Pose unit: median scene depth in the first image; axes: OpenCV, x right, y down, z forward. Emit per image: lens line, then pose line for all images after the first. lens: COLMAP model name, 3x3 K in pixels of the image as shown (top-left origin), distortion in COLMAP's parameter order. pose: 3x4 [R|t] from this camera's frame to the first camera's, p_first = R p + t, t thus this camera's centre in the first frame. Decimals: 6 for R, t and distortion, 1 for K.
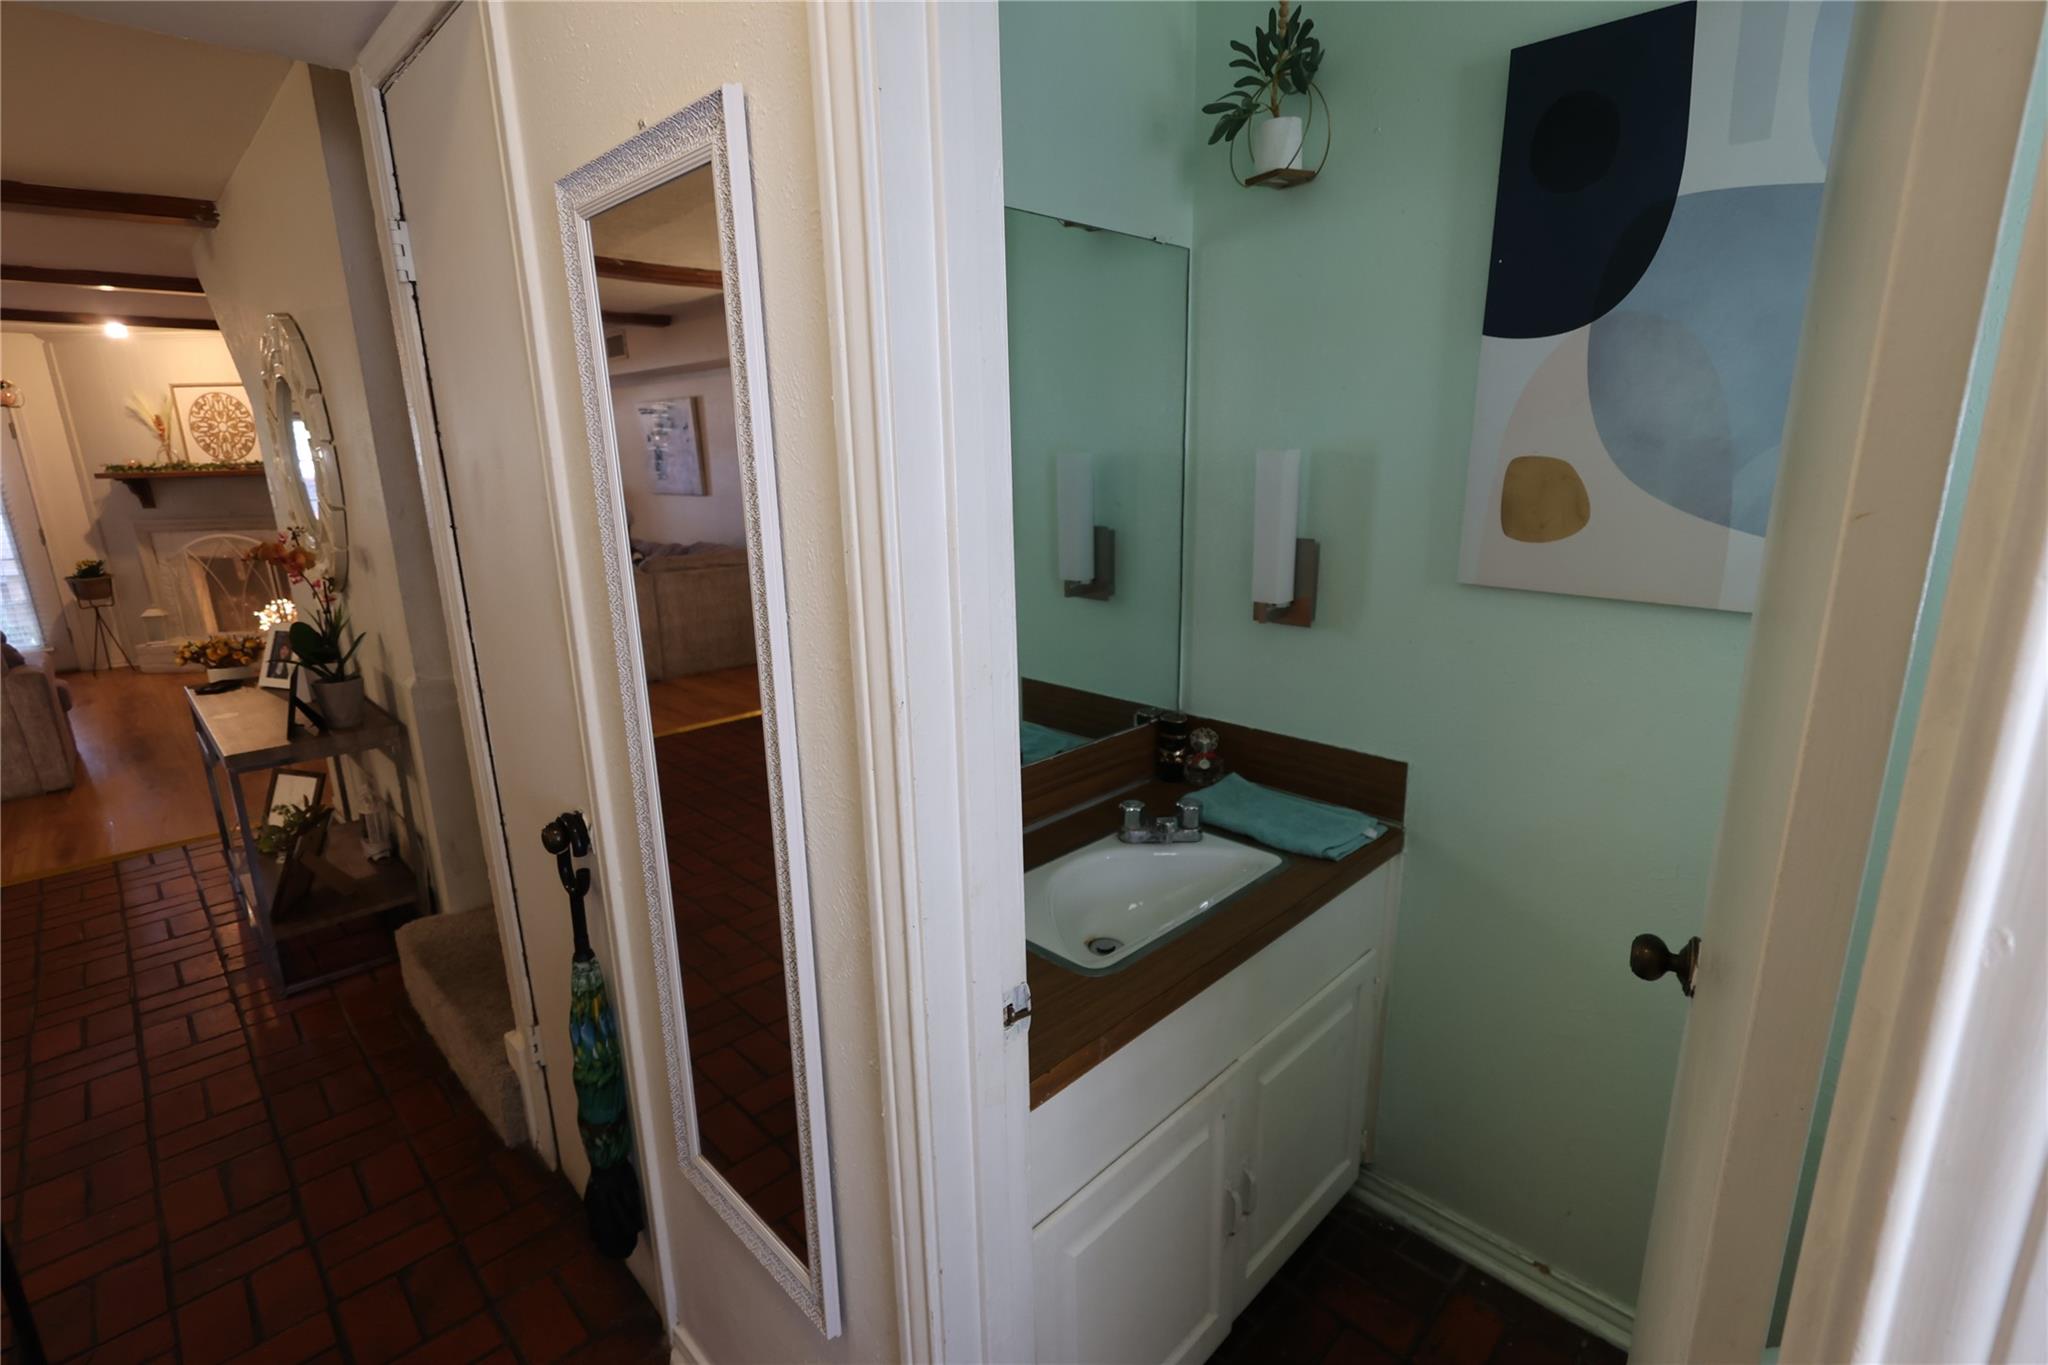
lens RADIAL K [[940.0, 0, 1023.6], [0, 940.0, 677.7], [0, 0, 1]] dist [-0.002569, -0.000012]
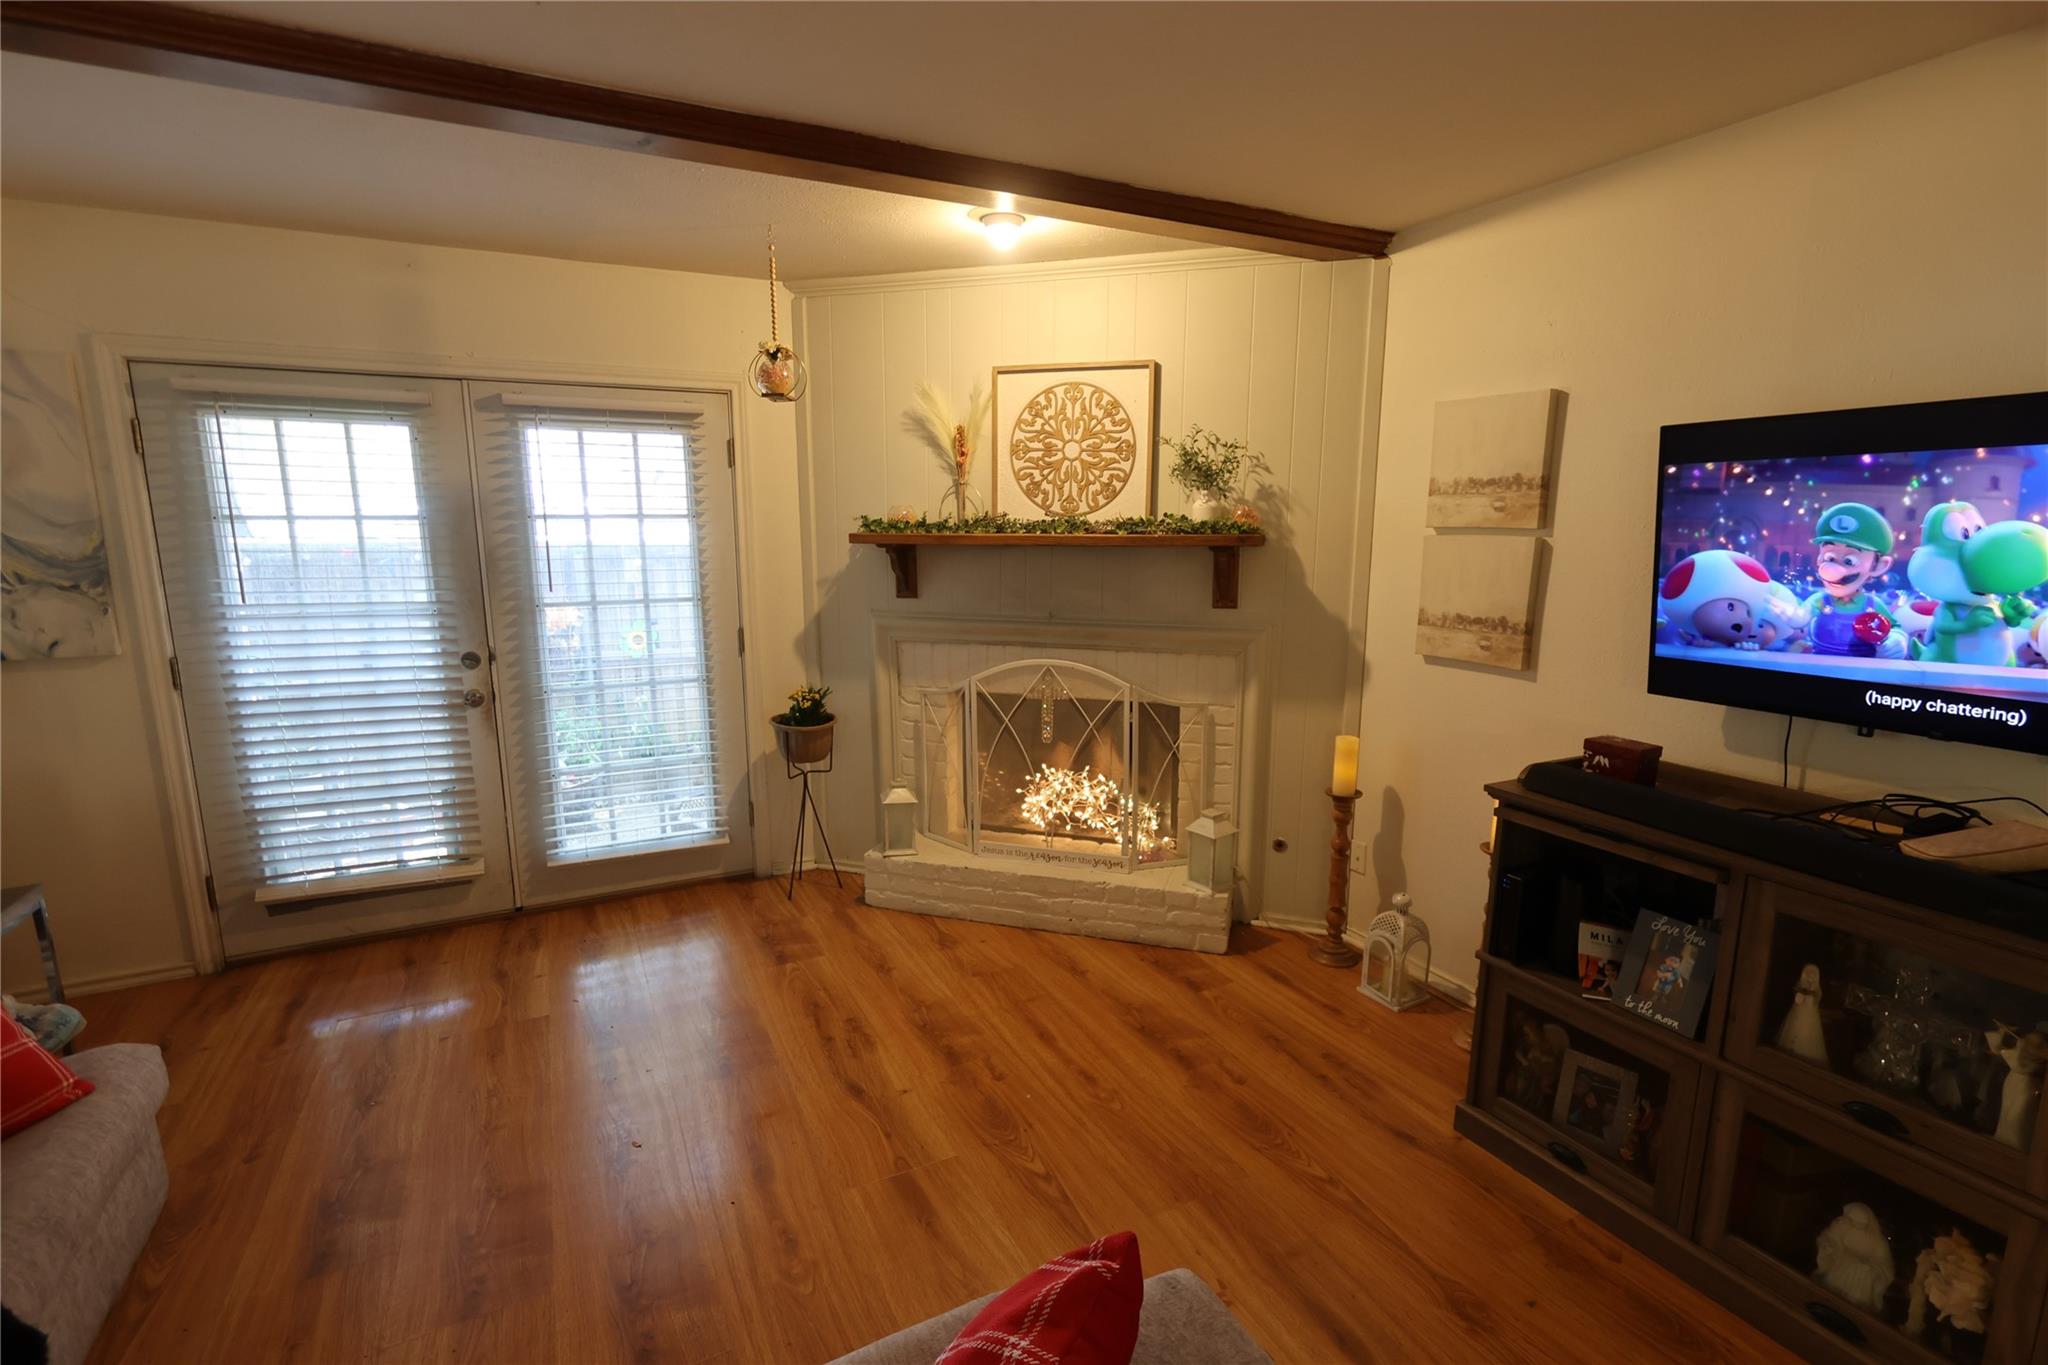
lens RADIAL K [[940.0, 0, 1031.6], [0, 940.0, 683.7], [0, 0, 1]] dist [-0.002569, -0.000012]
pose [[0.951239, 0.078071, -0.298411, -0.711441], [-0.097062, 0.994055, -0.049337, -0.114063], [0.292785, 0.075896, 0.953161, 0.516709]]
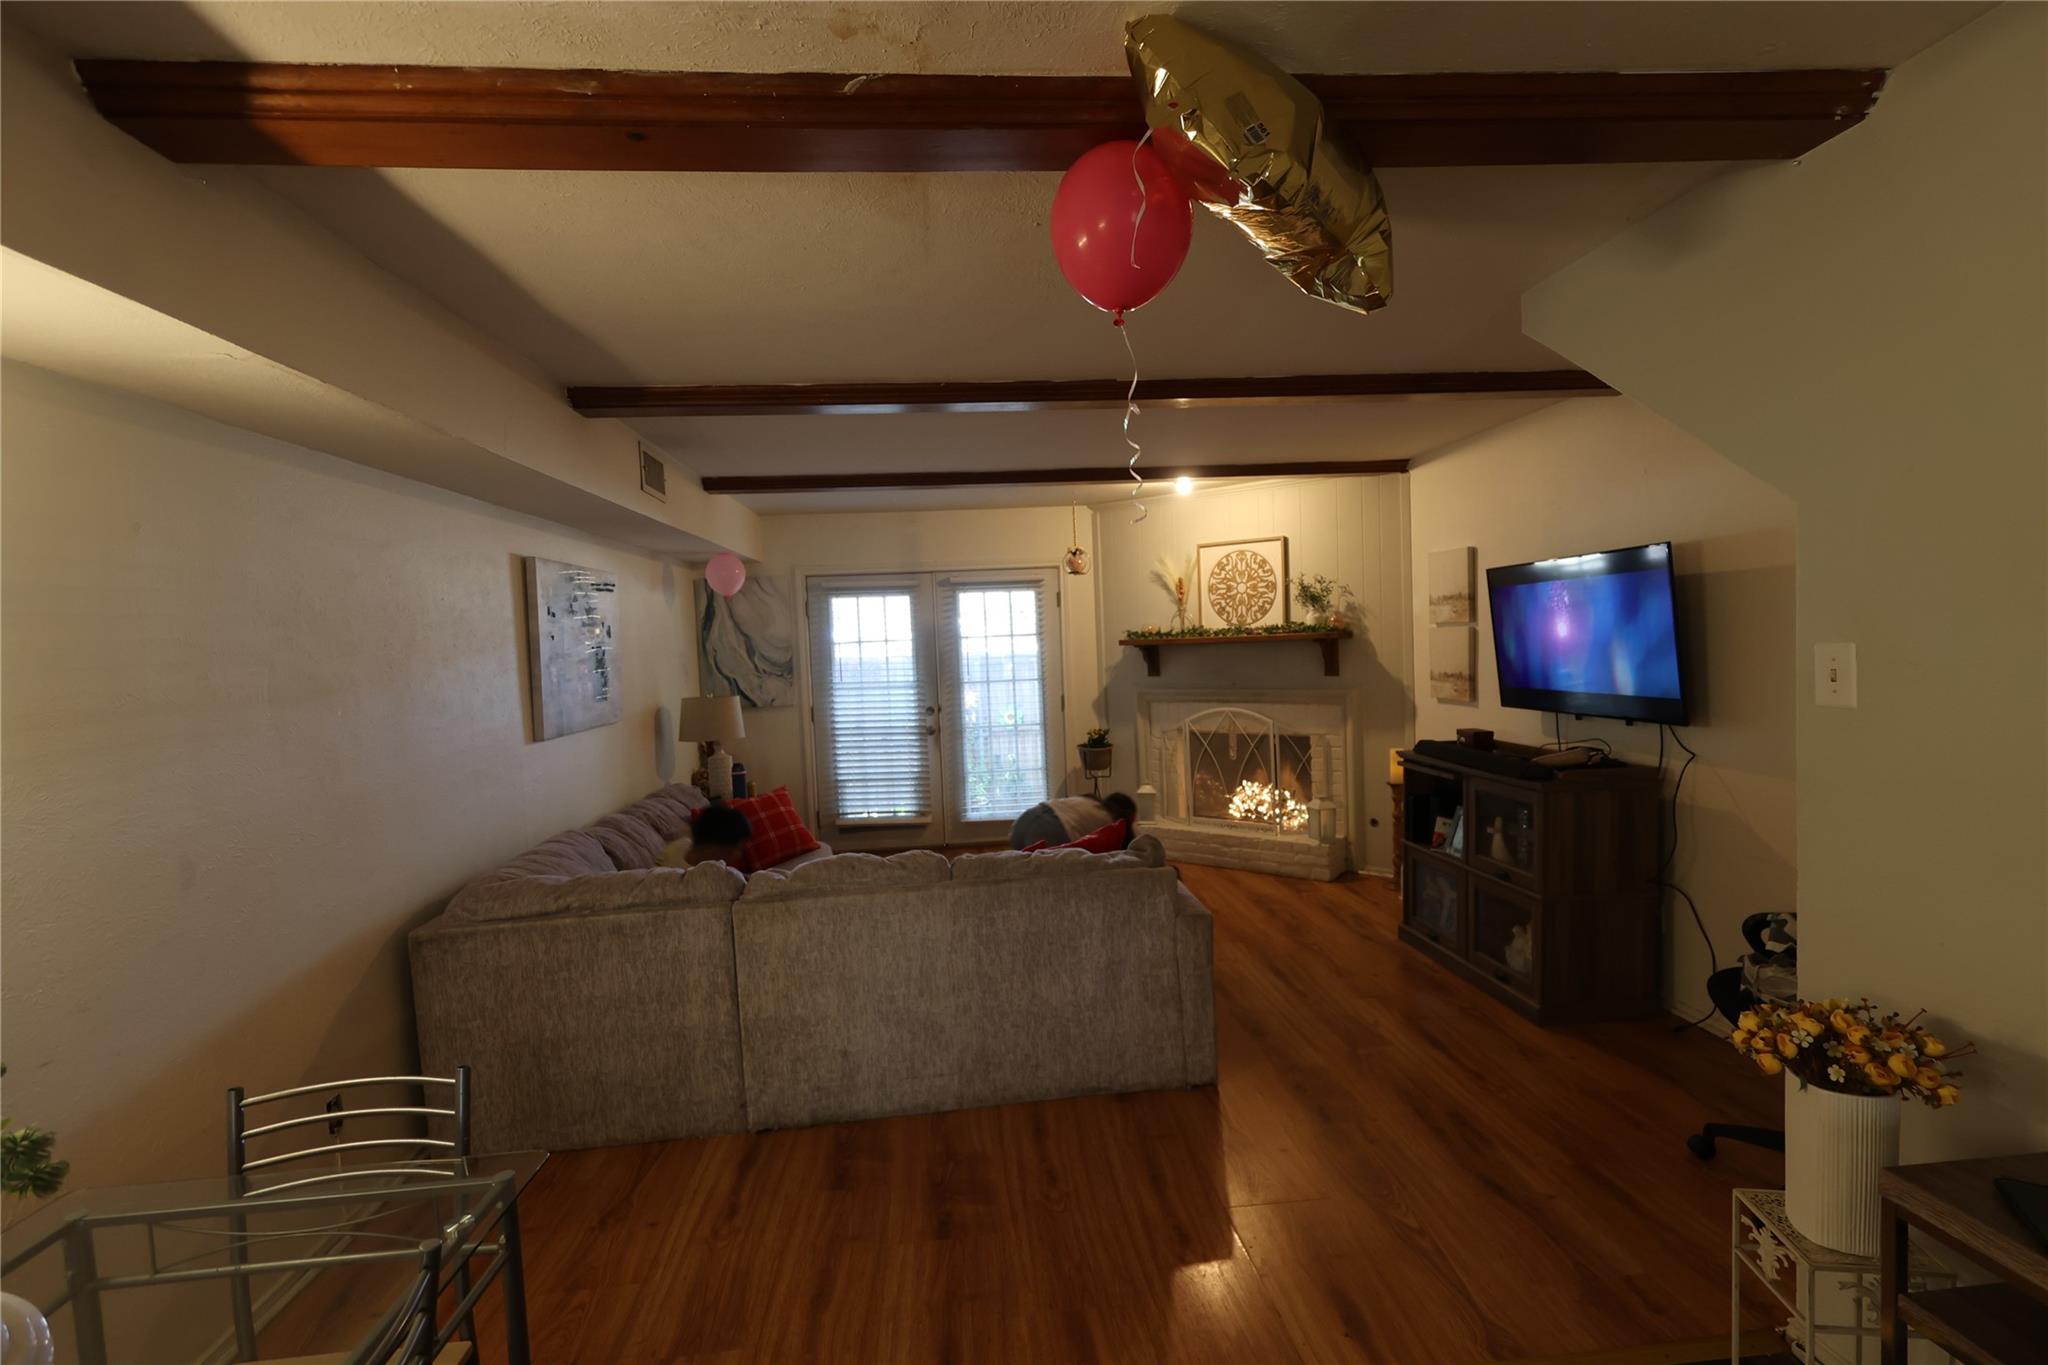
lens RADIAL K [[940.0, 0, 1027.9], [0, 940.0, 681.1], [0, 0, 1]] dist [-0.002569, -0.000012]
pose [[0.769492, 0.022539, -0.638258, -0.440804], [-0.132546, 0.983253, -0.125078, -0.043551], [0.624750, 0.180845, 0.759593, 0.217051]]
